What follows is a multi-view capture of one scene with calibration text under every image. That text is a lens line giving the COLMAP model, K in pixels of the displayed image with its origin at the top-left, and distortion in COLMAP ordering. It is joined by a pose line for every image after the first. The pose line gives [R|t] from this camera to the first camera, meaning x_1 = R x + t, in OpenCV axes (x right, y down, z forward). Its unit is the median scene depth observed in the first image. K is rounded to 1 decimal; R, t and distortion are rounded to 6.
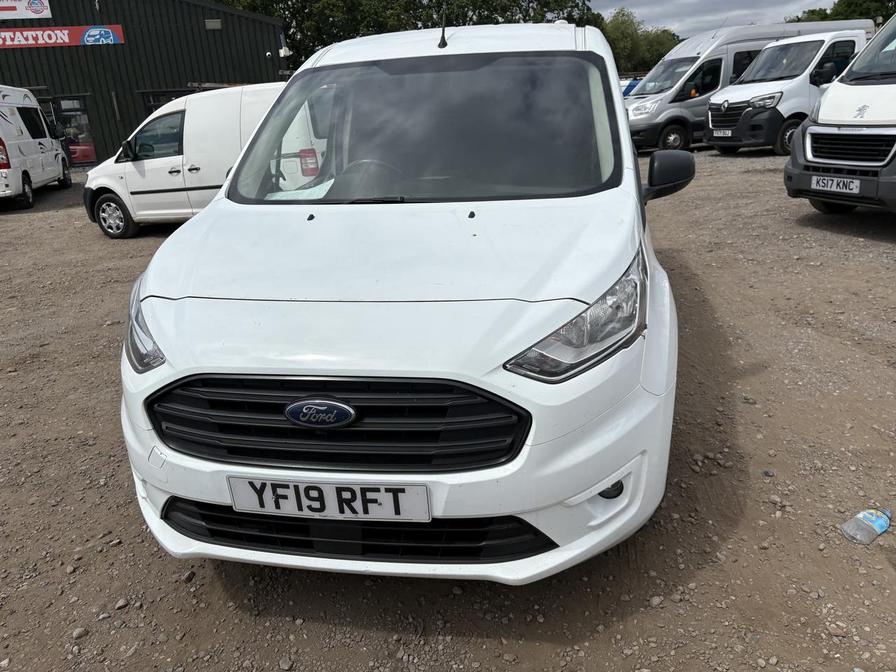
lens RADIAL K [[673.6, 0, 444.2], [0, 673.6, 333.7], [0, 0, 1]] dist [0.057227, -0.066908]
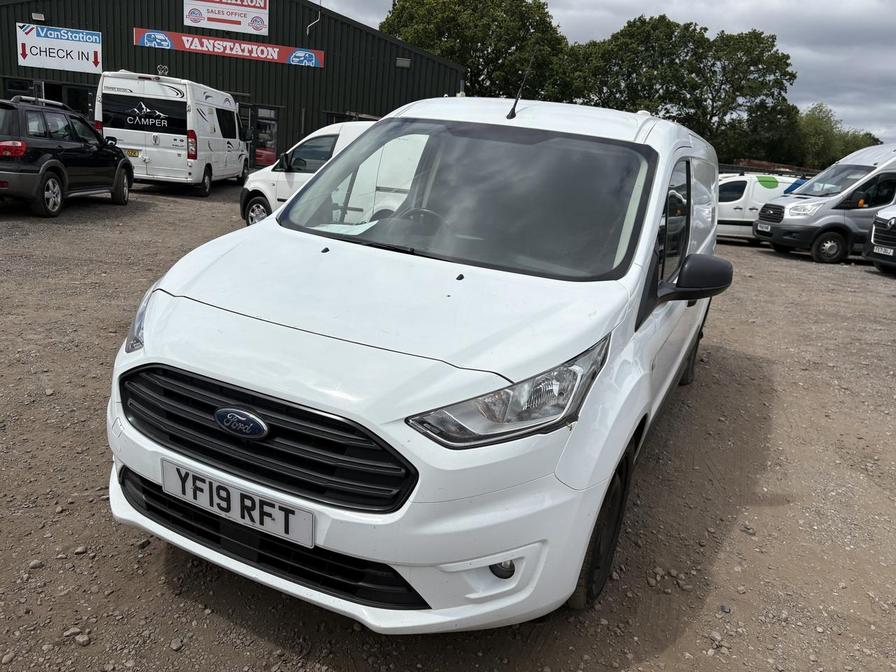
lens RADIAL K [[673.6, 0, 444.2], [0, 673.6, 333.7], [0, 0, 1]] dist [0.057227, -0.066908]
pose [[0.957015, 0.216610, -0.192880, 0.210087], [-0.229179, 0.972336, -0.045159, -0.032460], [0.177762, 0.087422, 0.980183, -0.021623]]
